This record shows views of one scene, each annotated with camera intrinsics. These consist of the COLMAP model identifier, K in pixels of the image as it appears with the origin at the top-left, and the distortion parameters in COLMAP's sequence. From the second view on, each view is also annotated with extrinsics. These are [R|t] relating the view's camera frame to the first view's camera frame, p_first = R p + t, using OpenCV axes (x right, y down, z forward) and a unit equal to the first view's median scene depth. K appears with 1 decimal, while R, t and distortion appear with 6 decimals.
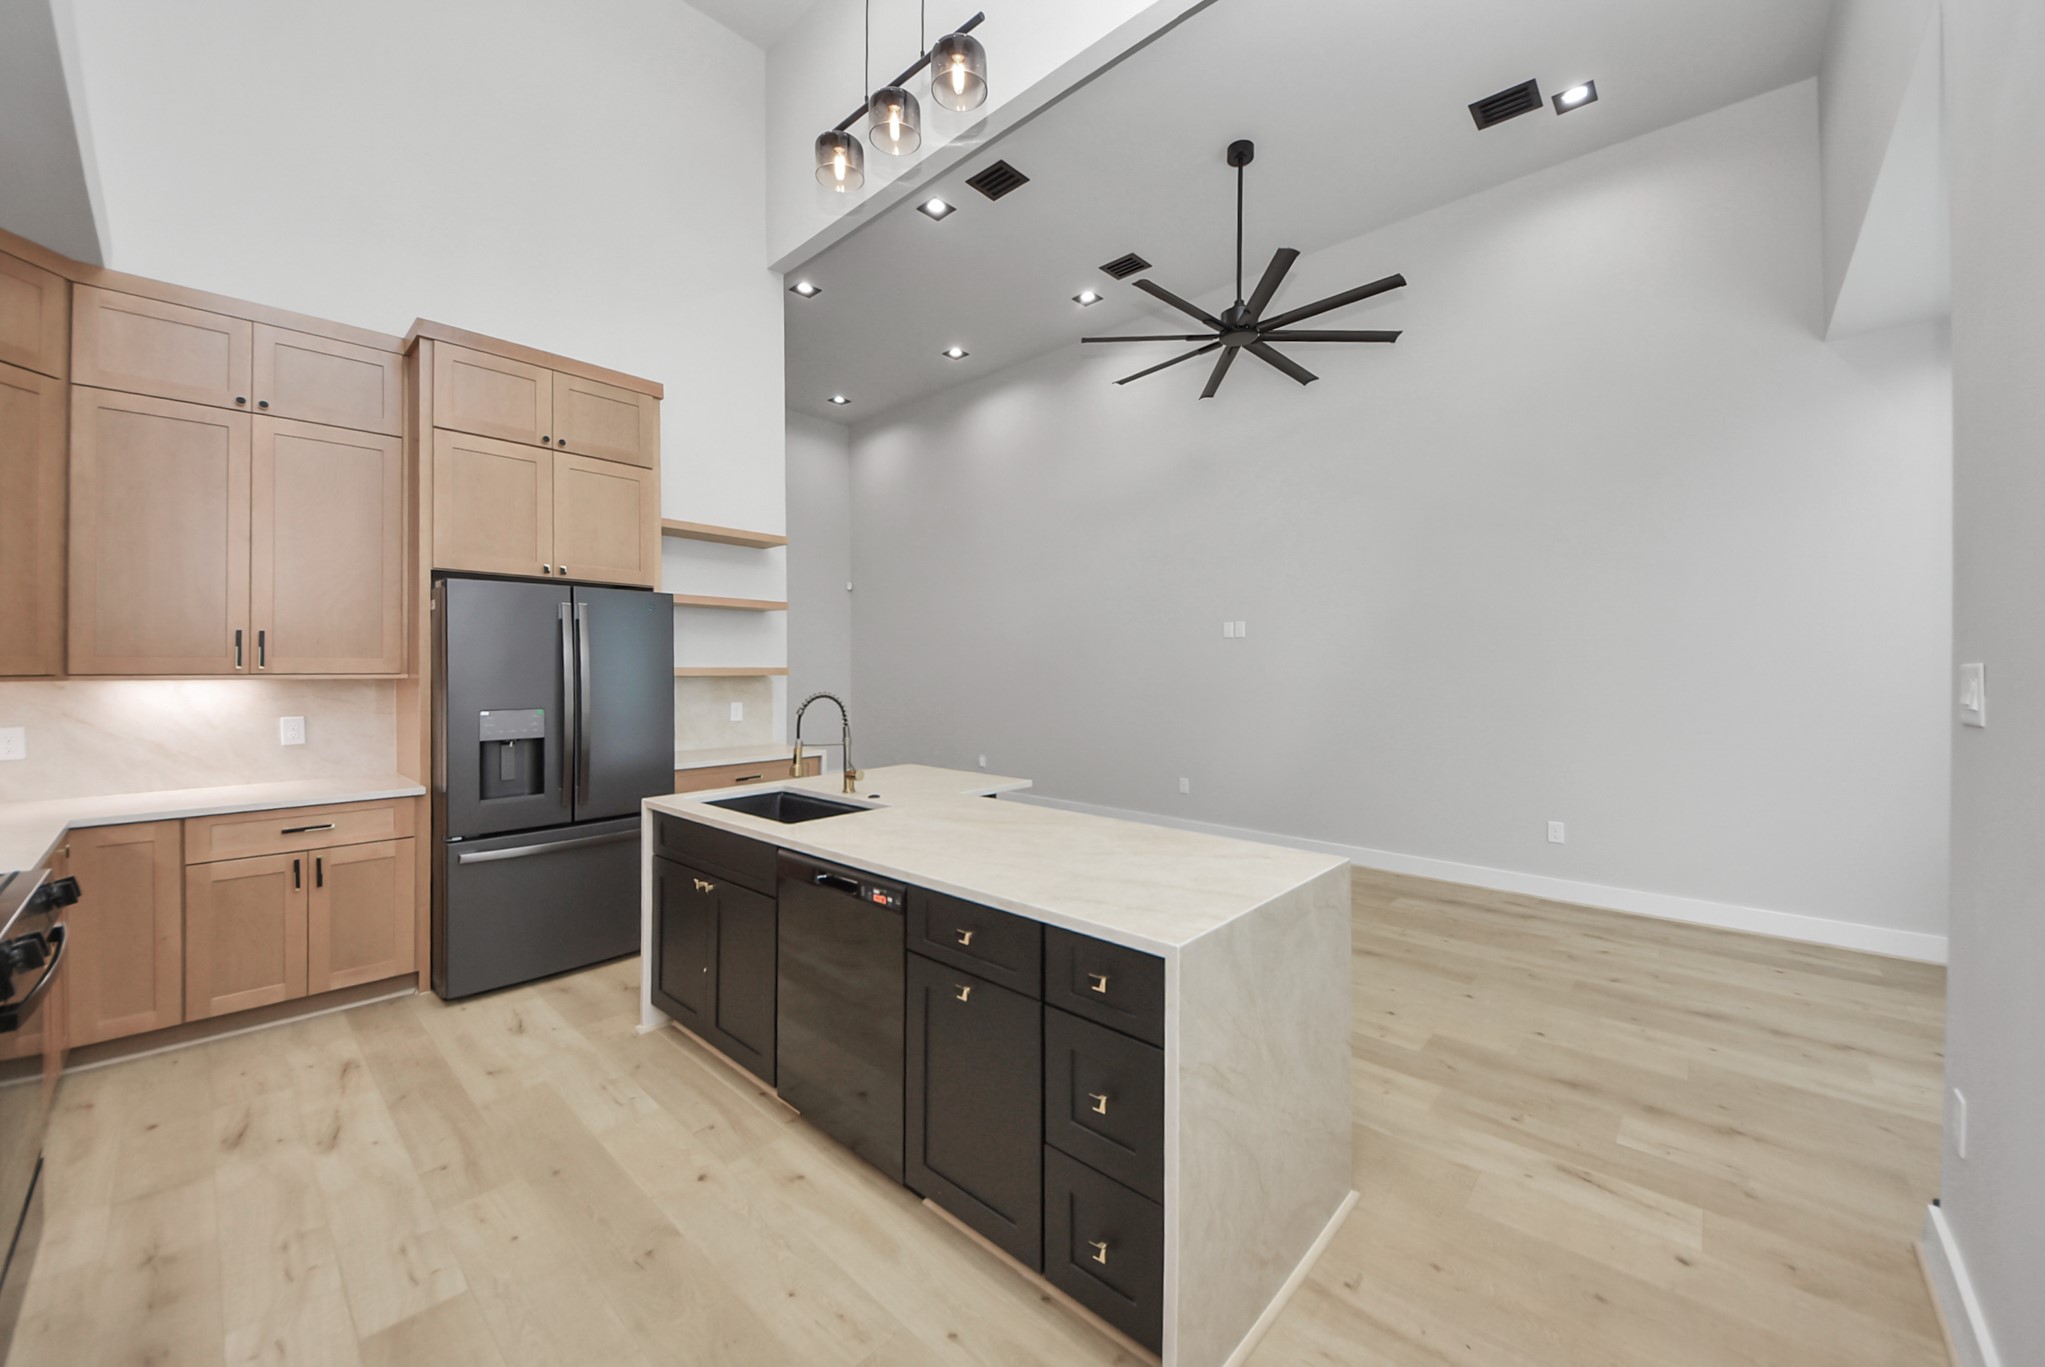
lens RADIAL K [[738.7, 0, 1036.5], [0, 738.7, 674.1], [0, 0, 1]] dist [-0.002969, -0.002971]
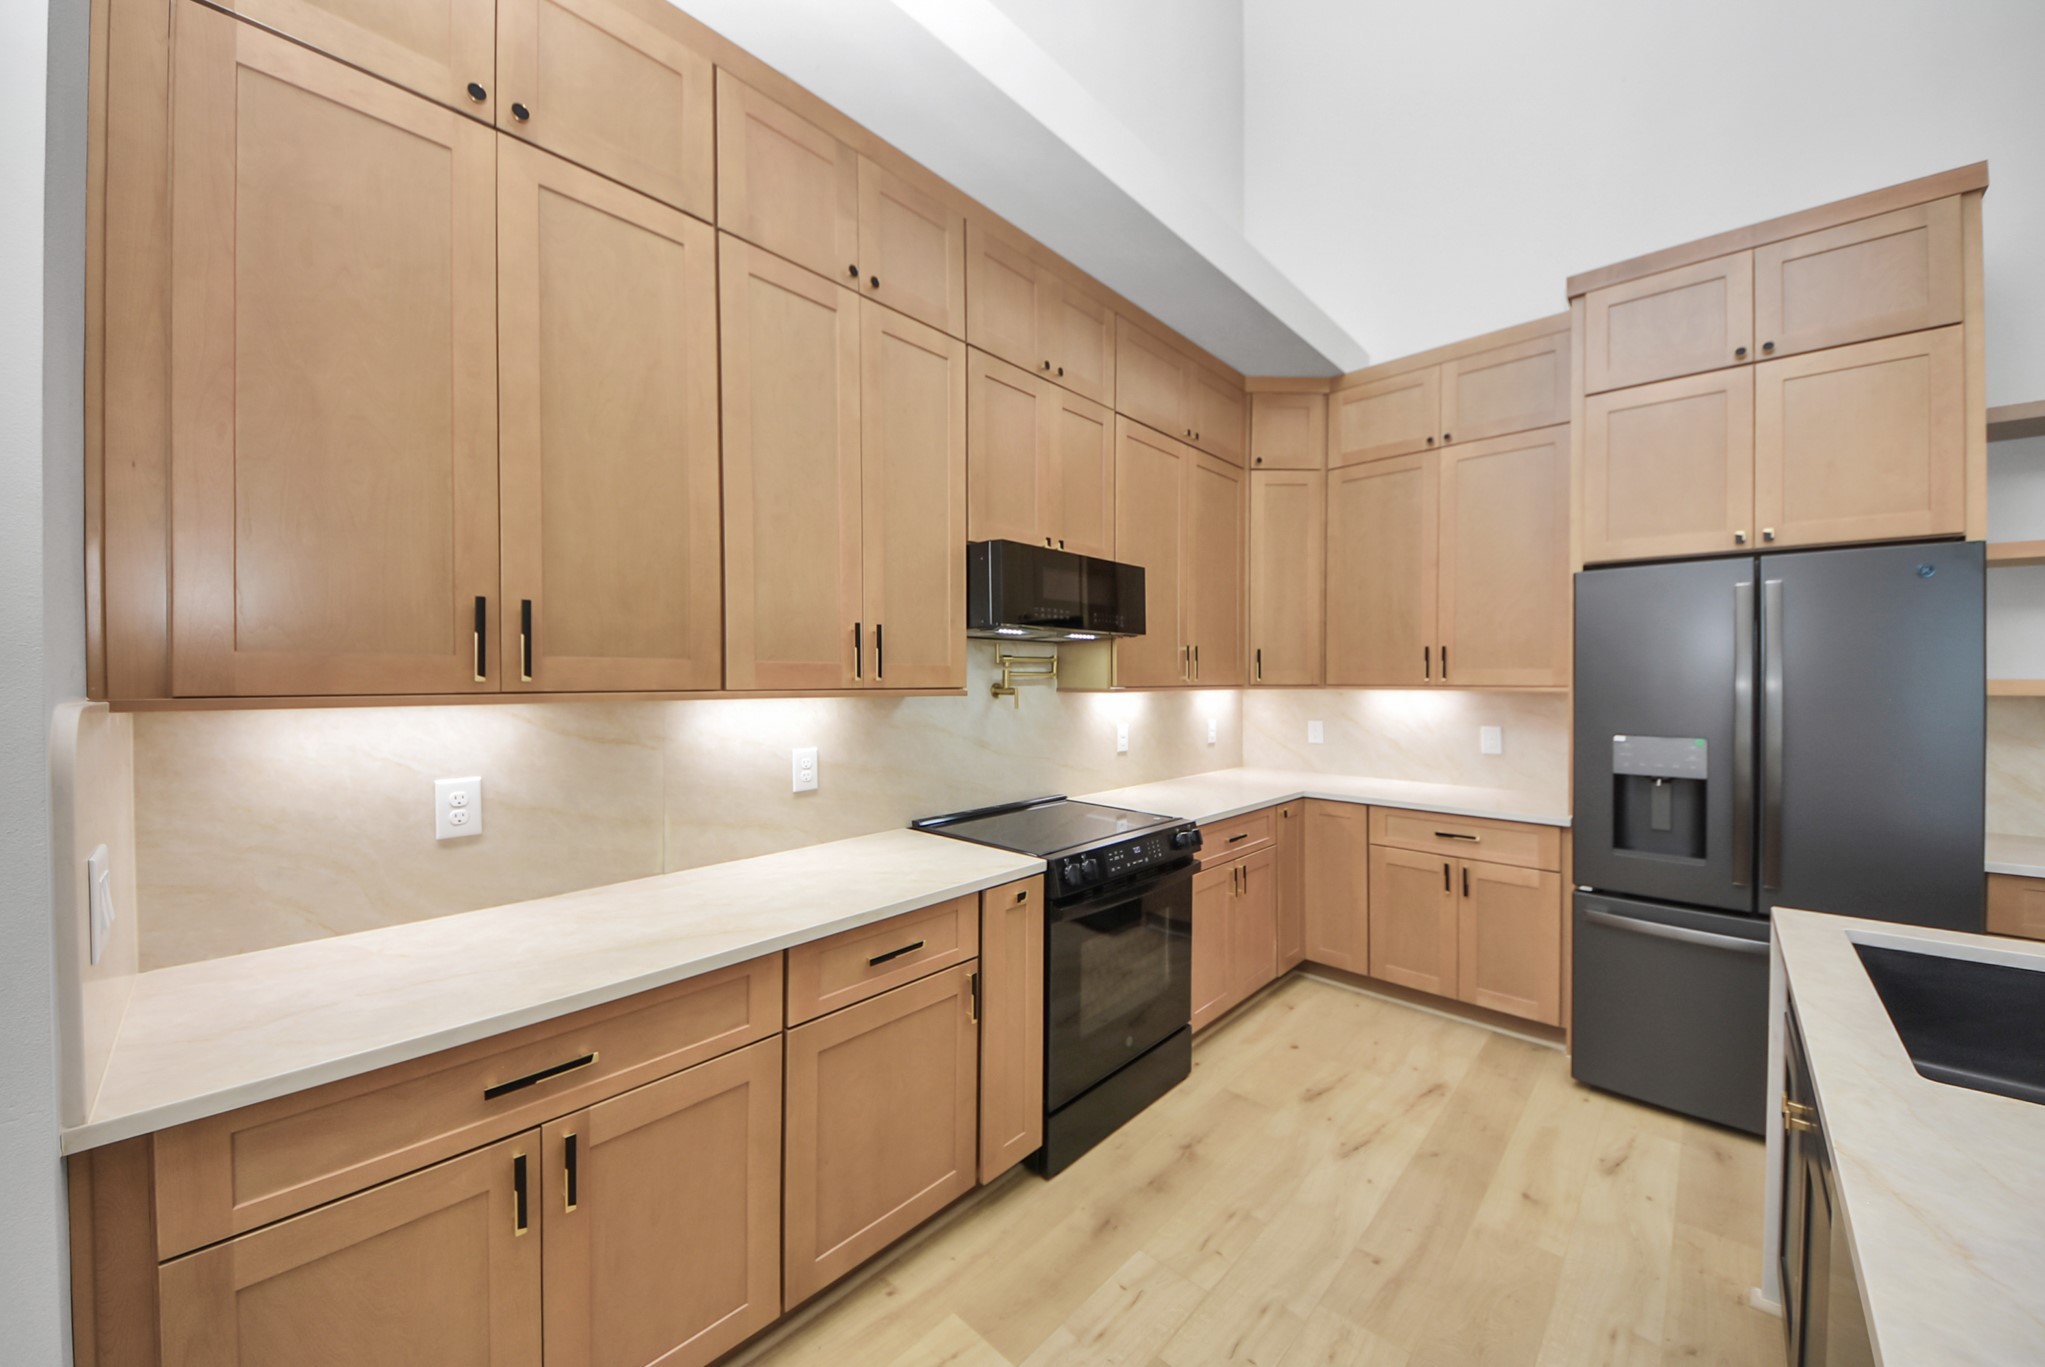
lens RADIAL K [[738.7, 0, 1025.9], [0, 738.7, 674.9], [0, 0, 1]] dist [-0.002969, -0.002971]
pose [[-0.008811, -0.003195, -0.999956, 0.042553], [-0.007629, 0.999966, -0.003128, -0.007301], [0.999932, 0.007601, -0.008835, 0.404679]]
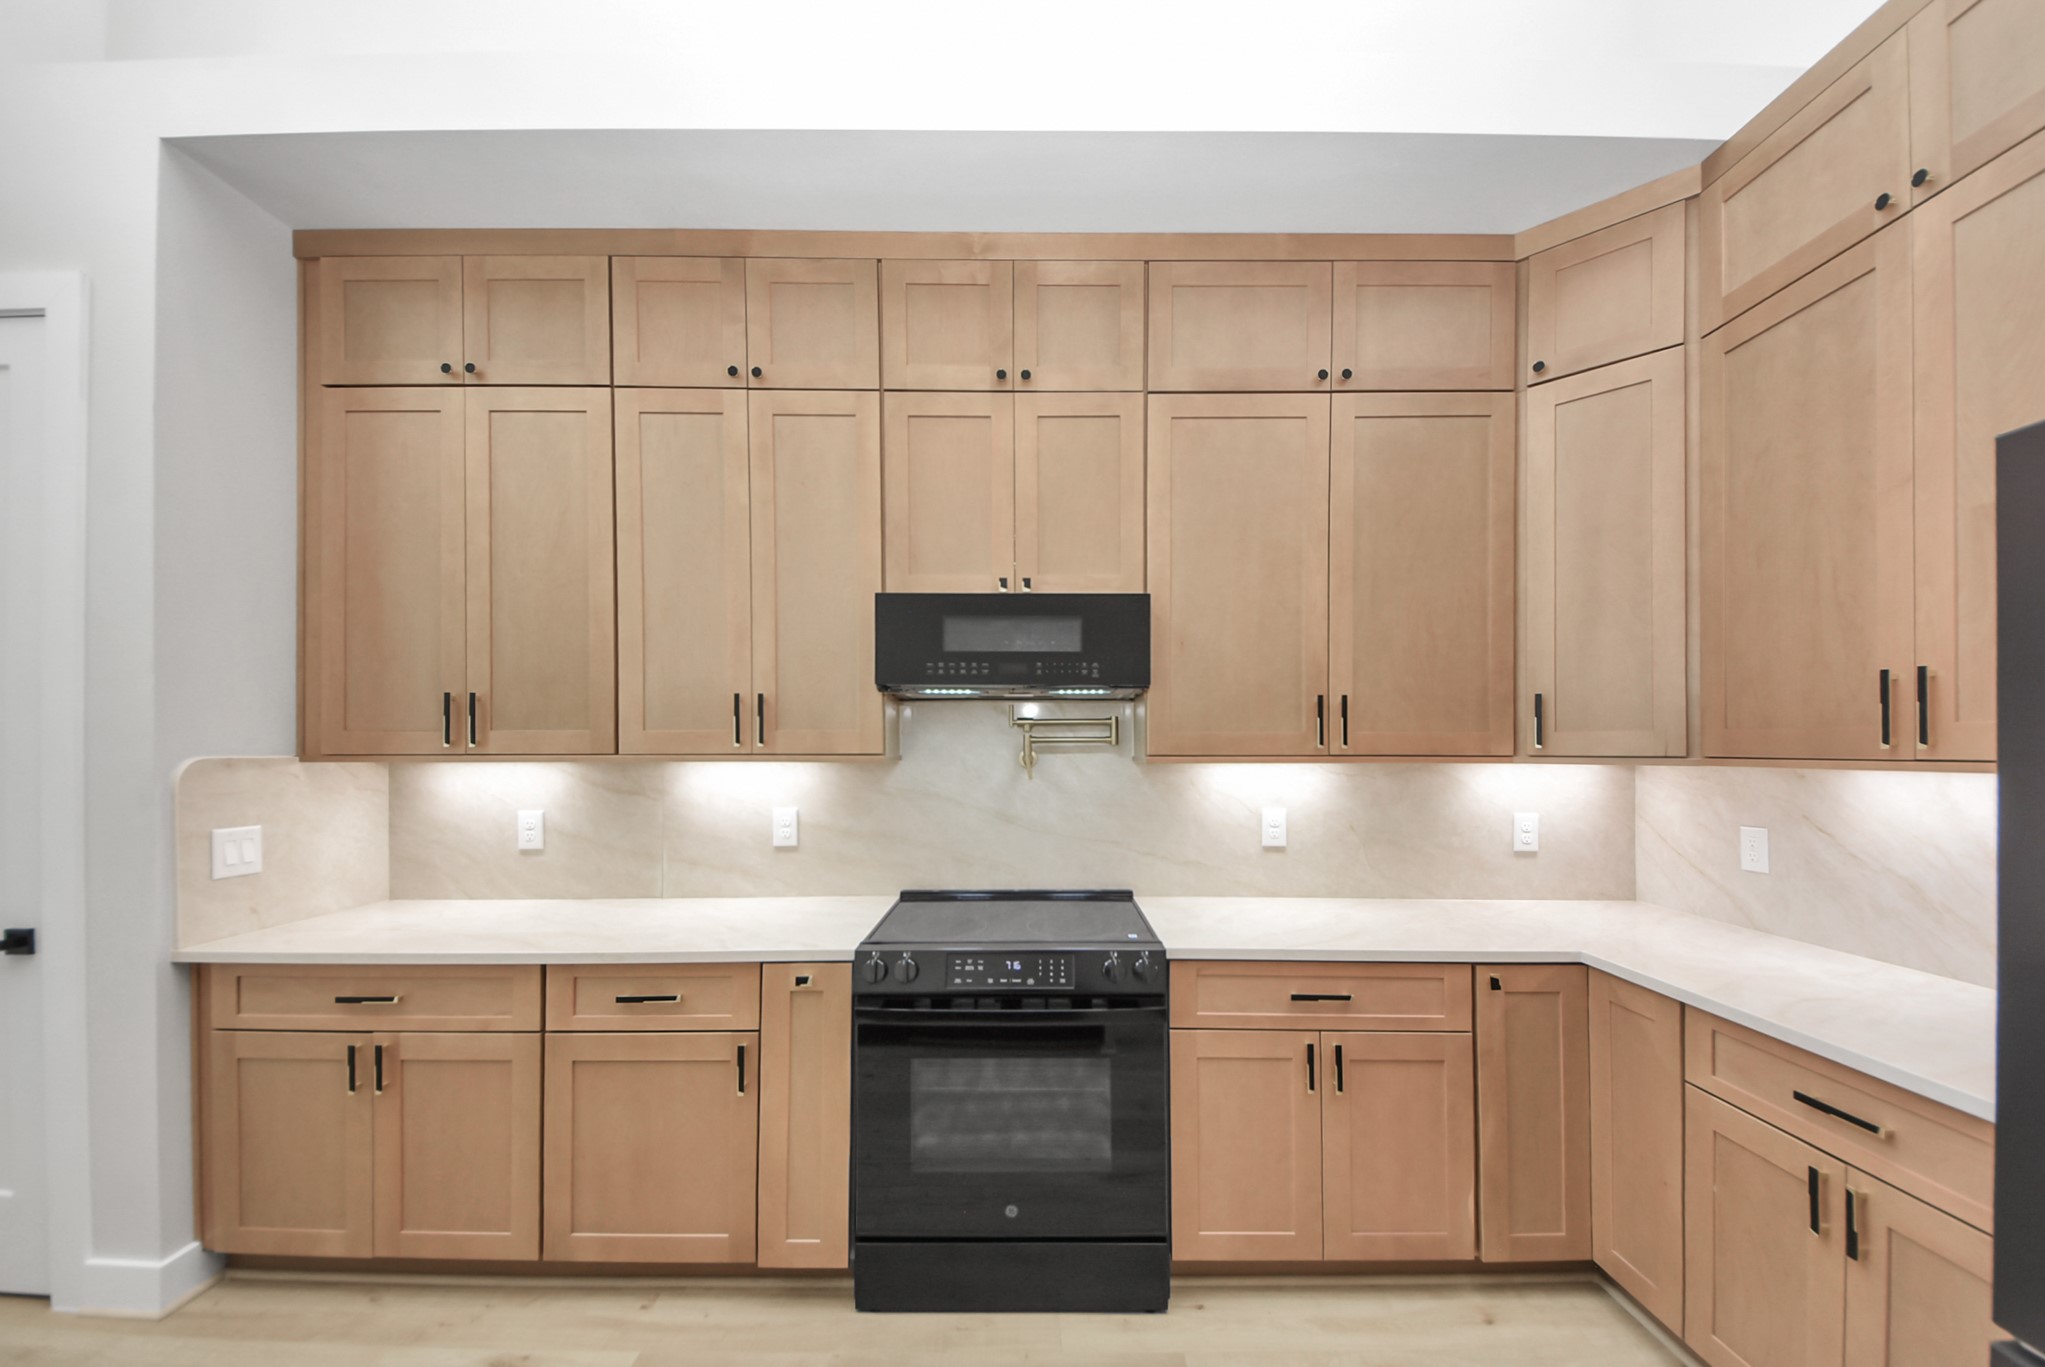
lens RADIAL K [[738.7, 0, 982.3], [0, 738.7, 742.6], [0, 0, 1]] dist [-0.002969, -0.002971]
pose [[-0.734261, -0.001078, -0.678866, -0.319783], [-0.003749, 0.999990, 0.002467, -0.010073], [0.678856, 0.004357, -0.734258, 0.956317]]
